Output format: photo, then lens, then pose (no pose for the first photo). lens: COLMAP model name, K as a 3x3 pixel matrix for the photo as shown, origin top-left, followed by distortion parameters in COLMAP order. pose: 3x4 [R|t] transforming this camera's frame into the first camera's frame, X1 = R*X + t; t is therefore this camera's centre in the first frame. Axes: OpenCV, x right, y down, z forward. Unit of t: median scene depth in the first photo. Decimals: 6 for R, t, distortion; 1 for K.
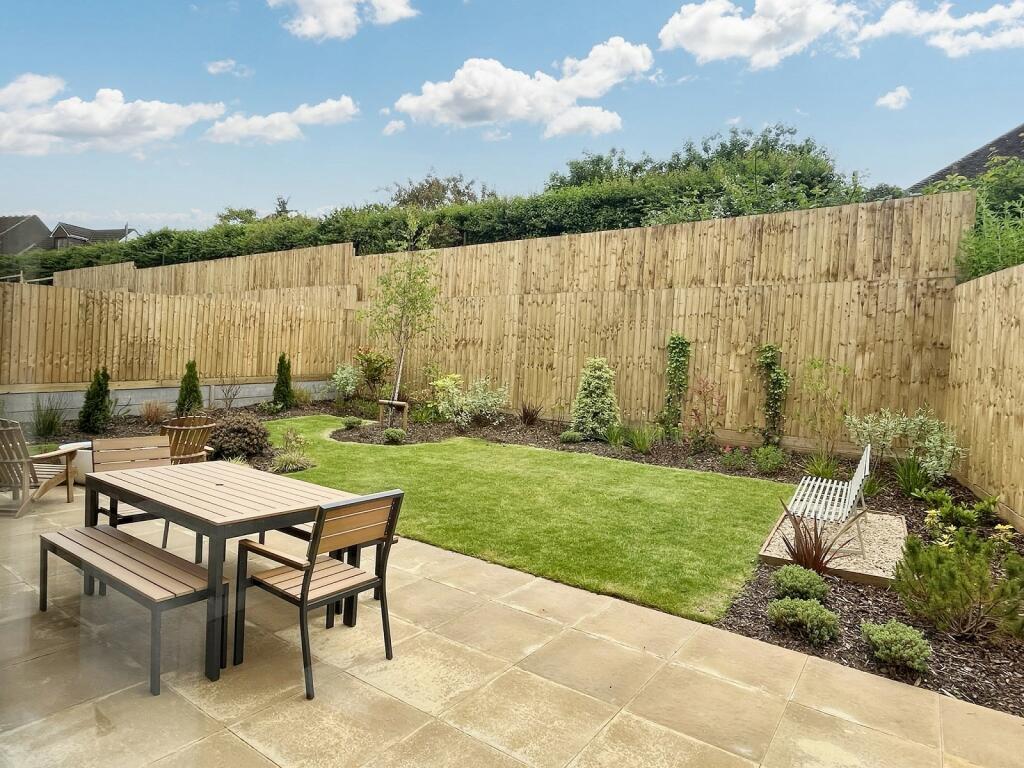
lens RADIAL K [[578.5, 0, 512.0], [0, 578.5, 384.0], [0, 0, 1]] dist [-0.001158, -0.000132]
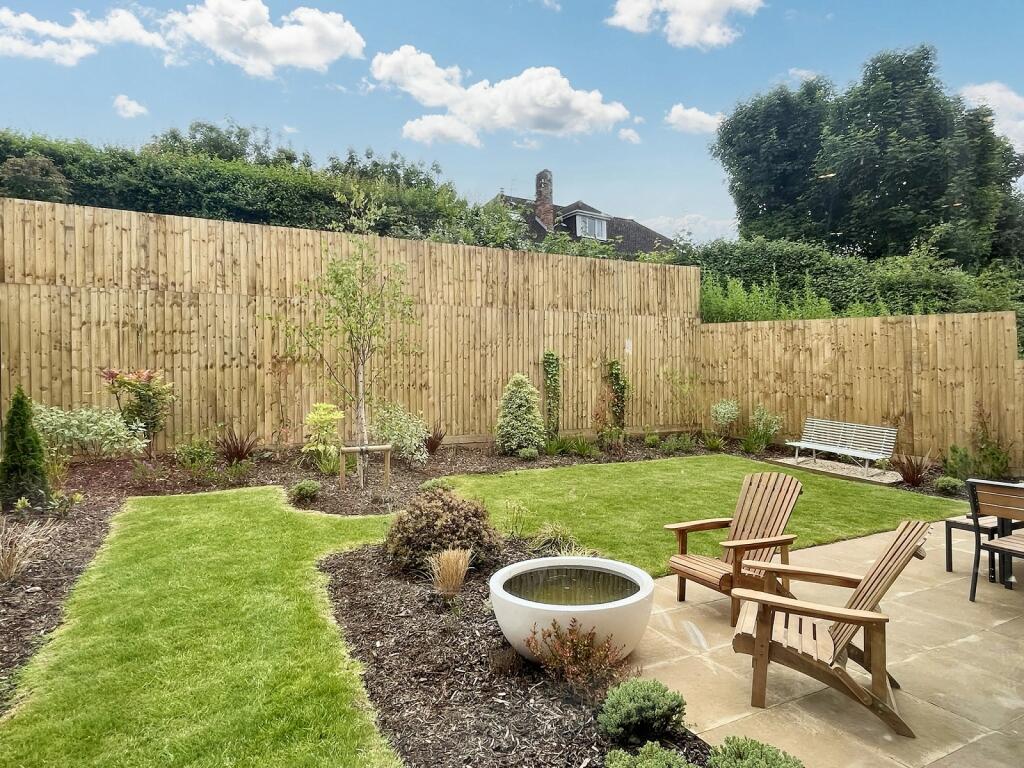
lens RADIAL K [[578.5, 0, 512.0], [0, 578.5, 384.0], [0, 0, 1]] dist [-0.001158, -0.000132]
pose [[0.490704, -0.053298, 0.869695, -0.695997], [0.058518, 0.997890, 0.028137, -0.054119], [-0.869359, 0.037085, 0.492788, 0.473602]]
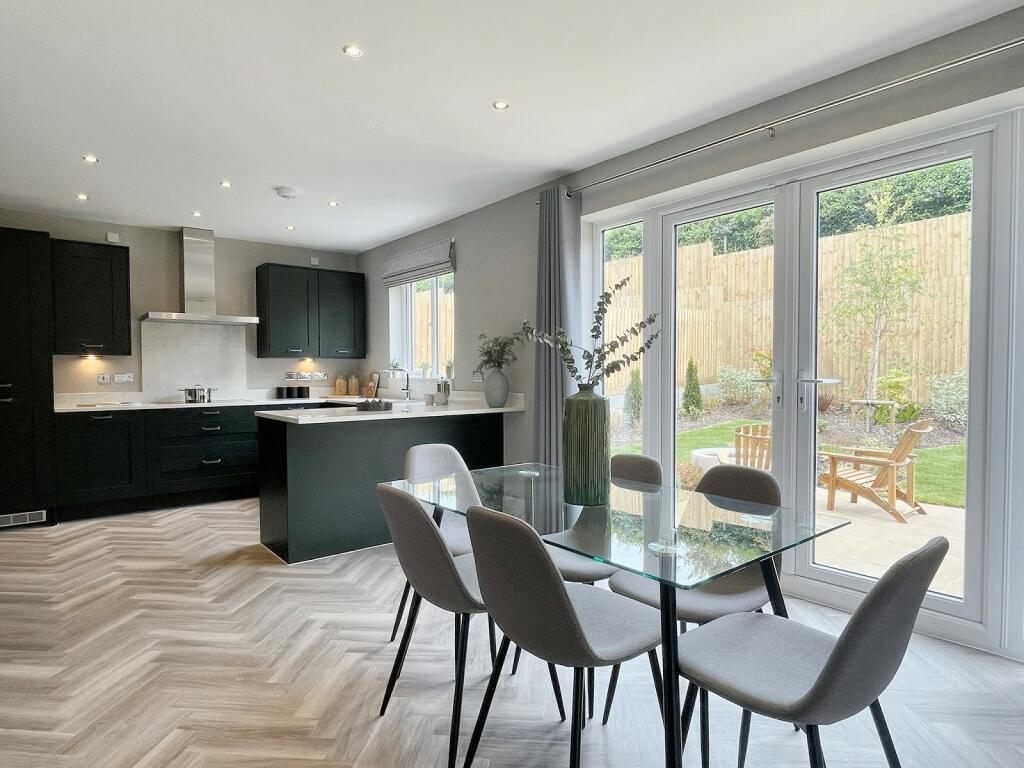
lens RADIAL K [[578.5, 0, 512.0], [0, 578.5, 384.0], [0, 0, 1]] dist [-0.001158, -0.000132]
pose [[0.957929, -0.048917, -0.282806, -0.473608], [0.045985, 0.998797, -0.016999, -0.006872], [0.283298, 0.003279, 0.959026, -0.040588]]
